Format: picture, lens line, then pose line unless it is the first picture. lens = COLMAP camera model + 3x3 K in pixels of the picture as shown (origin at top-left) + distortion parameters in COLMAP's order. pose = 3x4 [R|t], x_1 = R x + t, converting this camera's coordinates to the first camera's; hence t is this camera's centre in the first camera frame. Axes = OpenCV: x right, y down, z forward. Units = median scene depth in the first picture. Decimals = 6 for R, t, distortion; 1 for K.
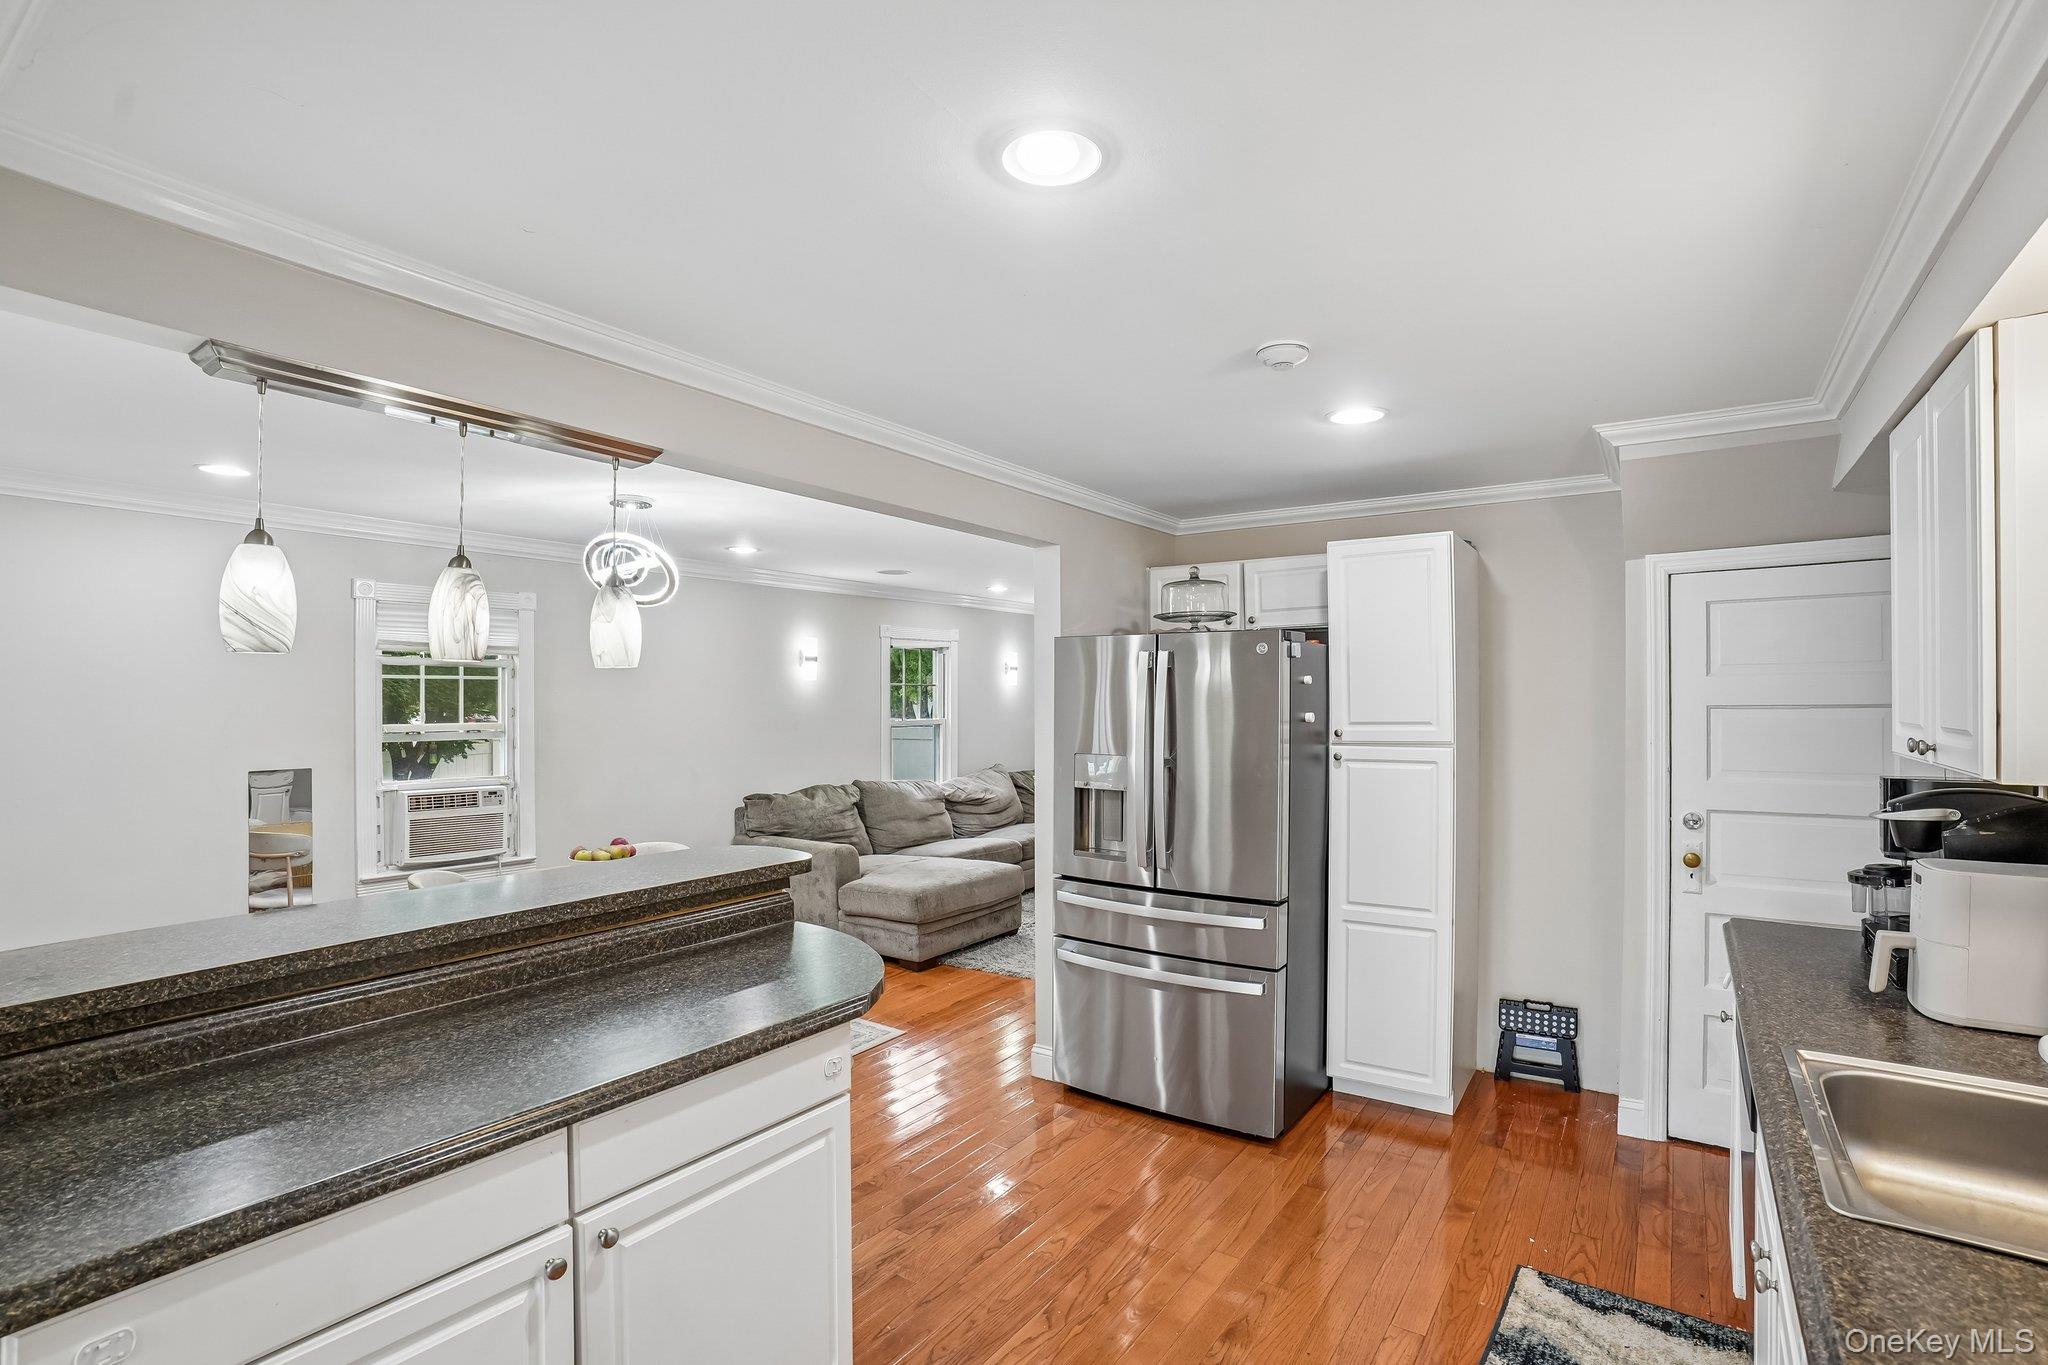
lens RADIAL K [[956.9, 0, 1072.7], [0, 956.9, 681.2], [0, 0, 1]] dist [-0.096712, 0.041726]
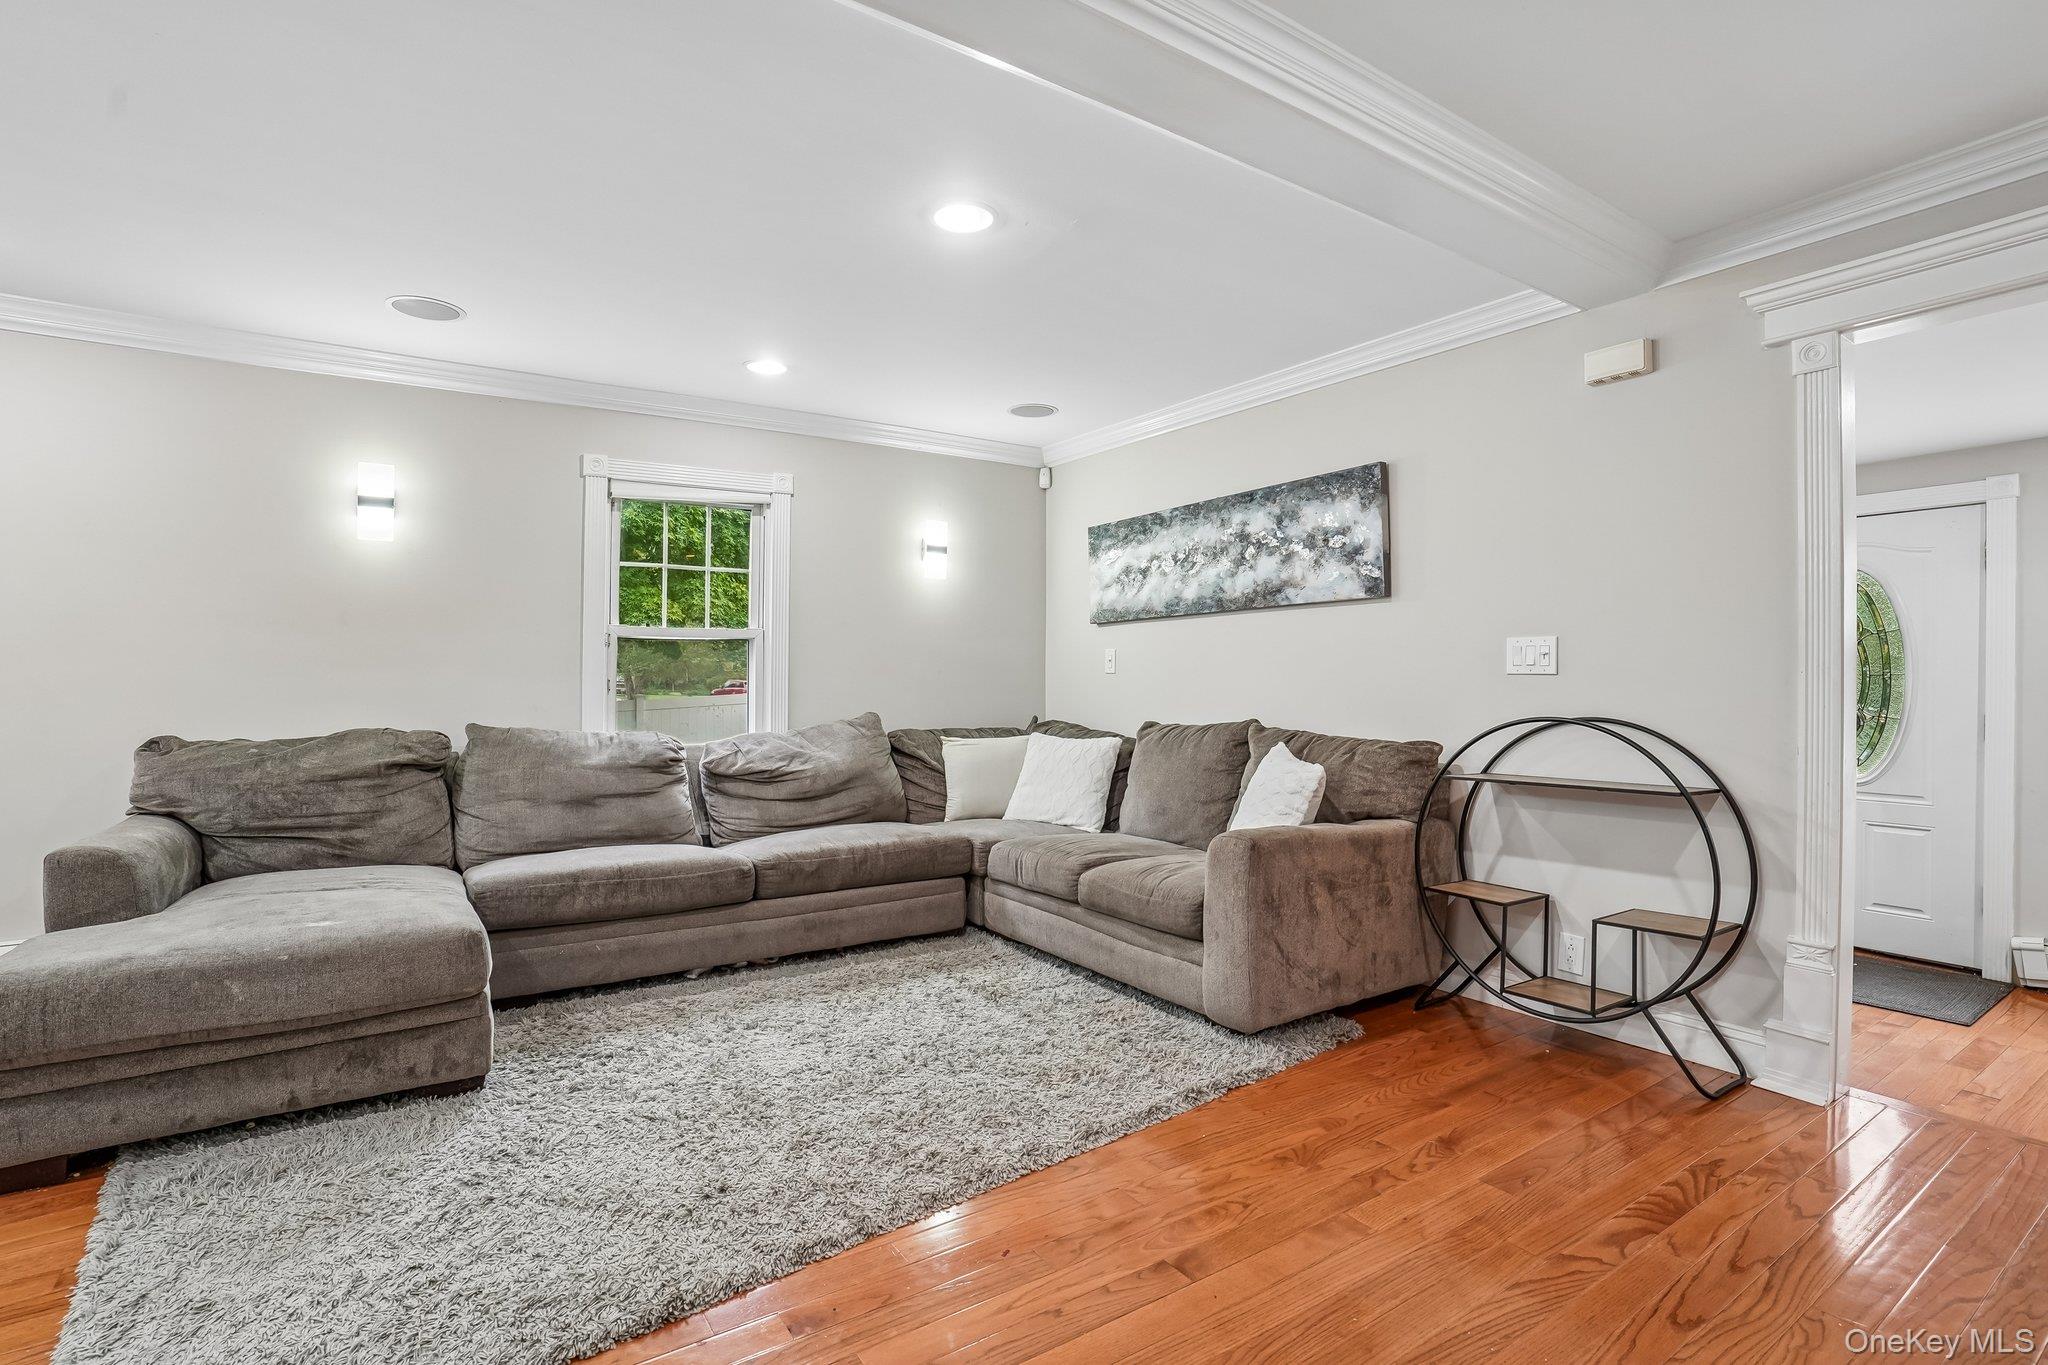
lens RADIAL K [[963.1, 0, 1039.8], [0, 963.1, 674.5], [0, 0, 1]] dist [-0.083990, 0.034426]
pose [[0.916083, 0.003801, -0.400970, 0.517225], [0.000892, 0.999933, 0.011517, 0.126213], [0.400987, -0.010908, 0.916019, 1.148857]]
